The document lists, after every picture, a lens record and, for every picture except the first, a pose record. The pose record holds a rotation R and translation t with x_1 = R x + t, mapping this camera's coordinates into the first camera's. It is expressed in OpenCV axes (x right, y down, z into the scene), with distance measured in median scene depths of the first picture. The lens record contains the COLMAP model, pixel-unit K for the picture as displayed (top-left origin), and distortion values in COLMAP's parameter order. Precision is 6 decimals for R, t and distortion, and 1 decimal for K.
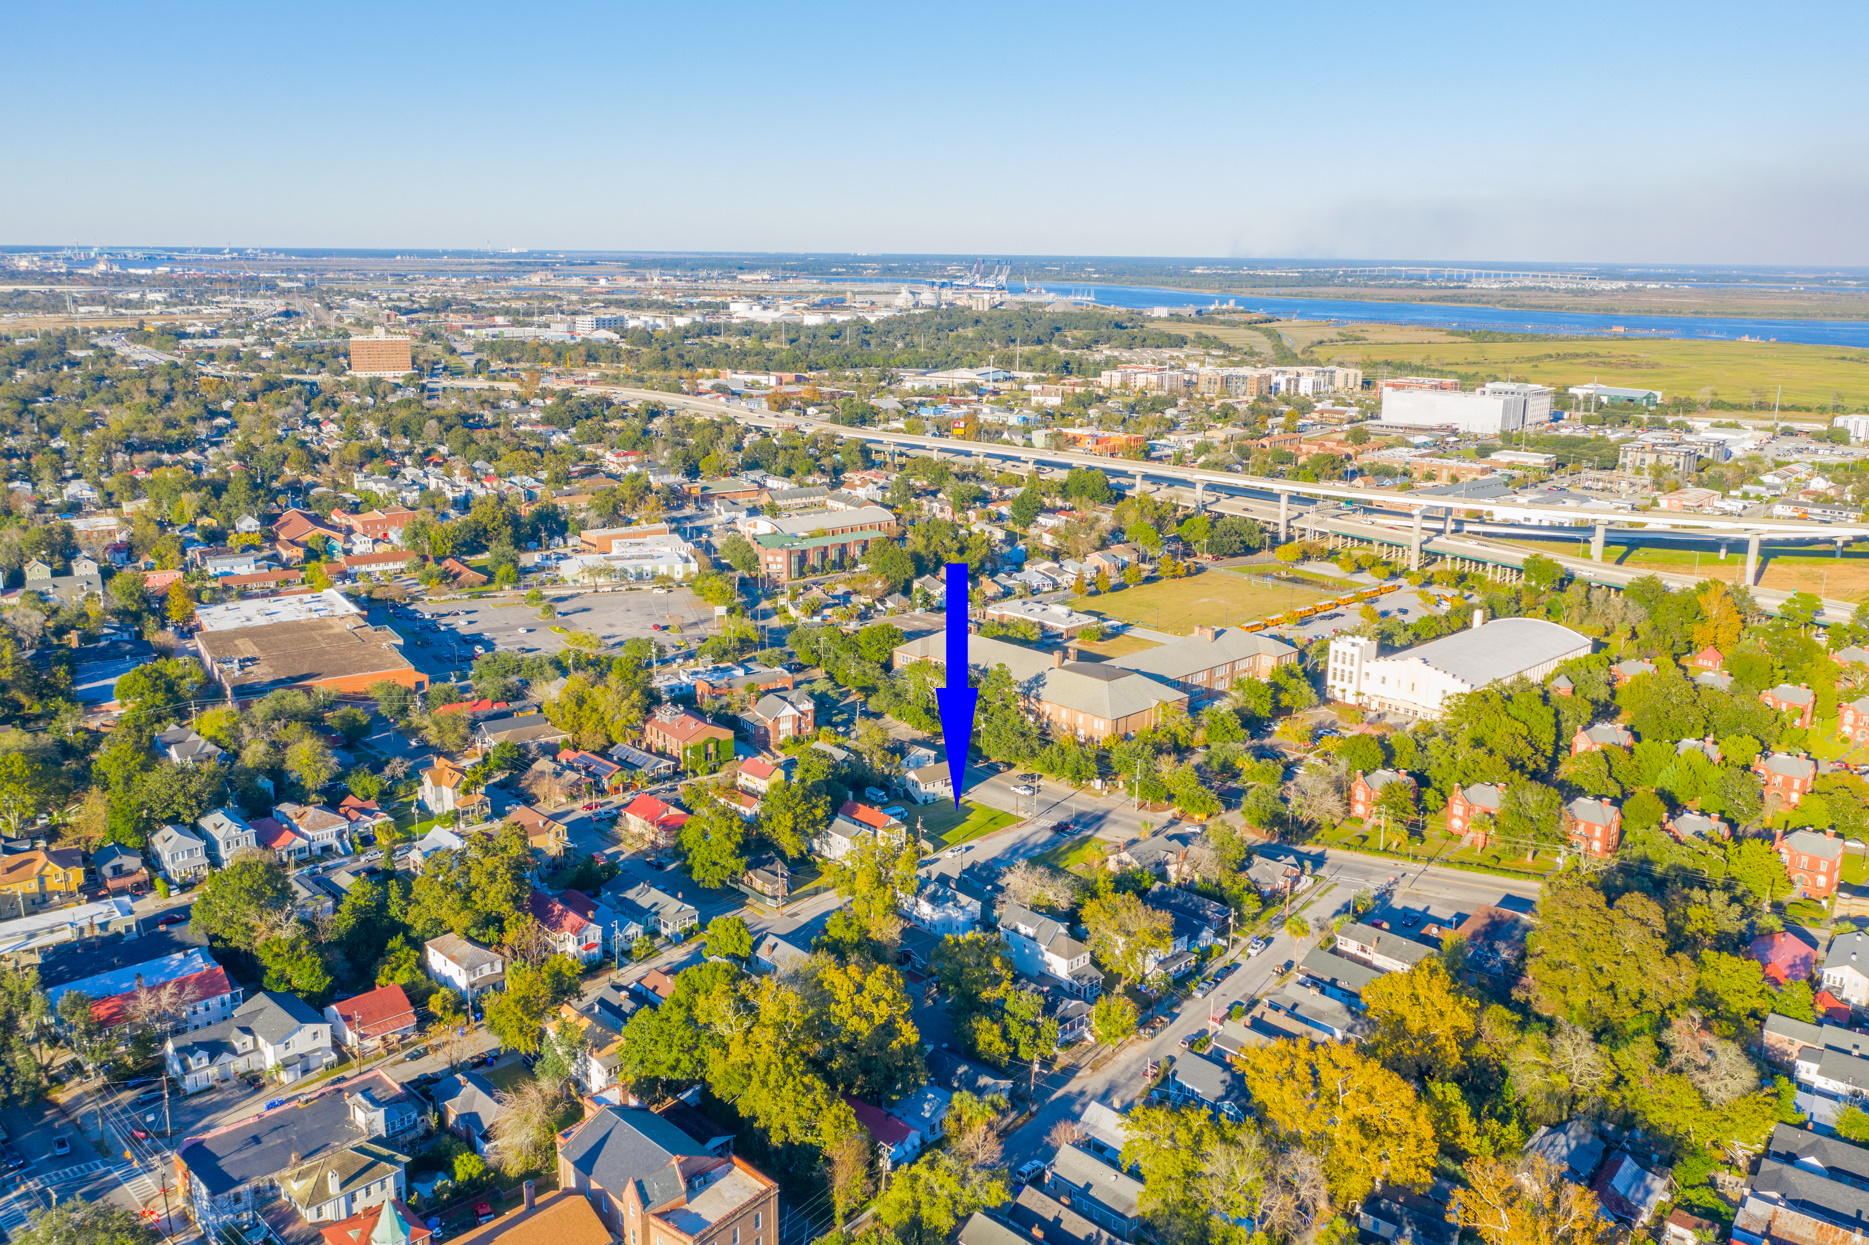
lens RADIAL K [[1501.8, 0, 933.3], [0, 1501.8, 623.0], [0, 0, 1]] dist [-0.017551, 0.006520]
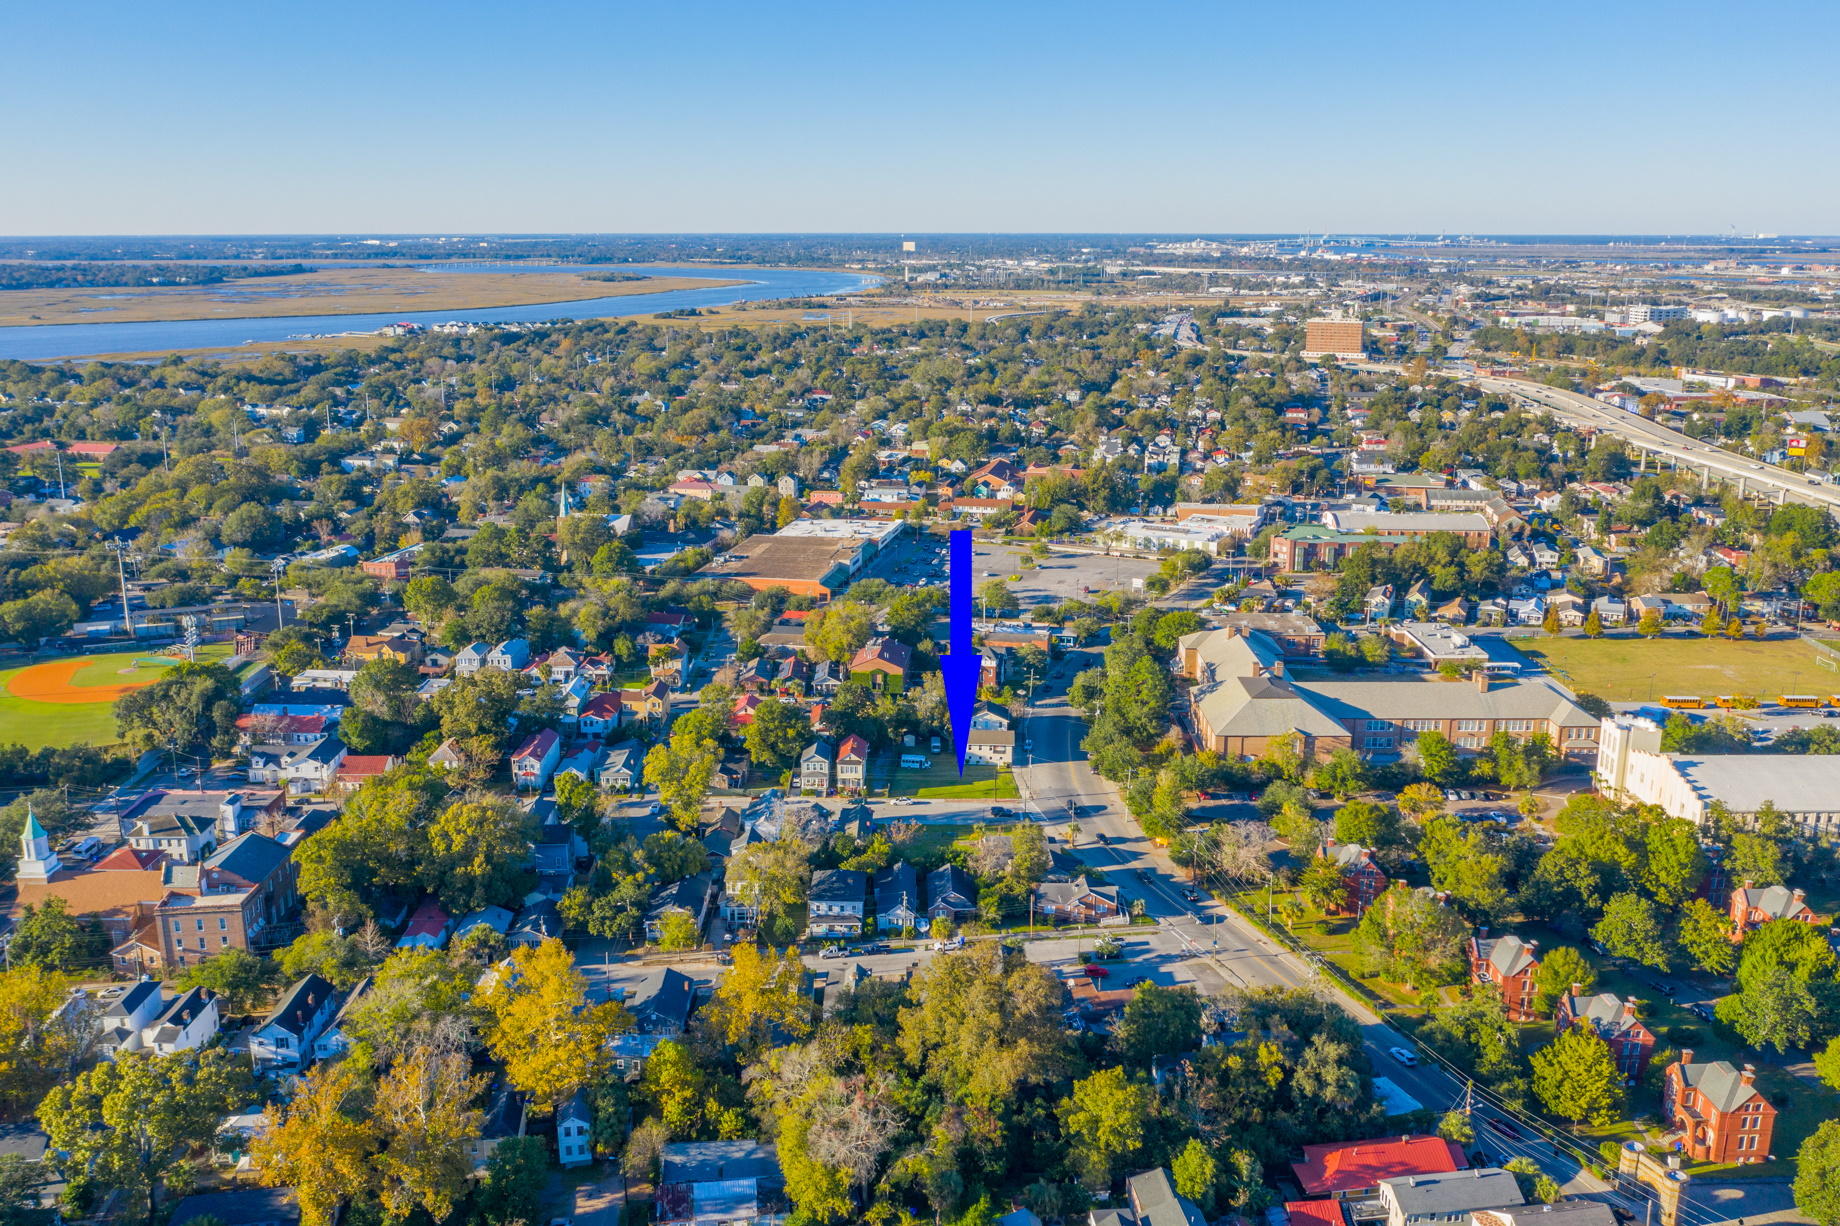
lens RADIAL K [[1478.5, 0, 915.7], [0, 1478.5, 613.2], [0, 0, 1]] dist [-0.017551, 0.006520]
pose [[0.723680, 0.162150, -0.670816, 0.147539], [-0.158106, 0.985109, 0.067554, -0.010871], [0.671781, 0.057172, 0.738540, 0.045376]]
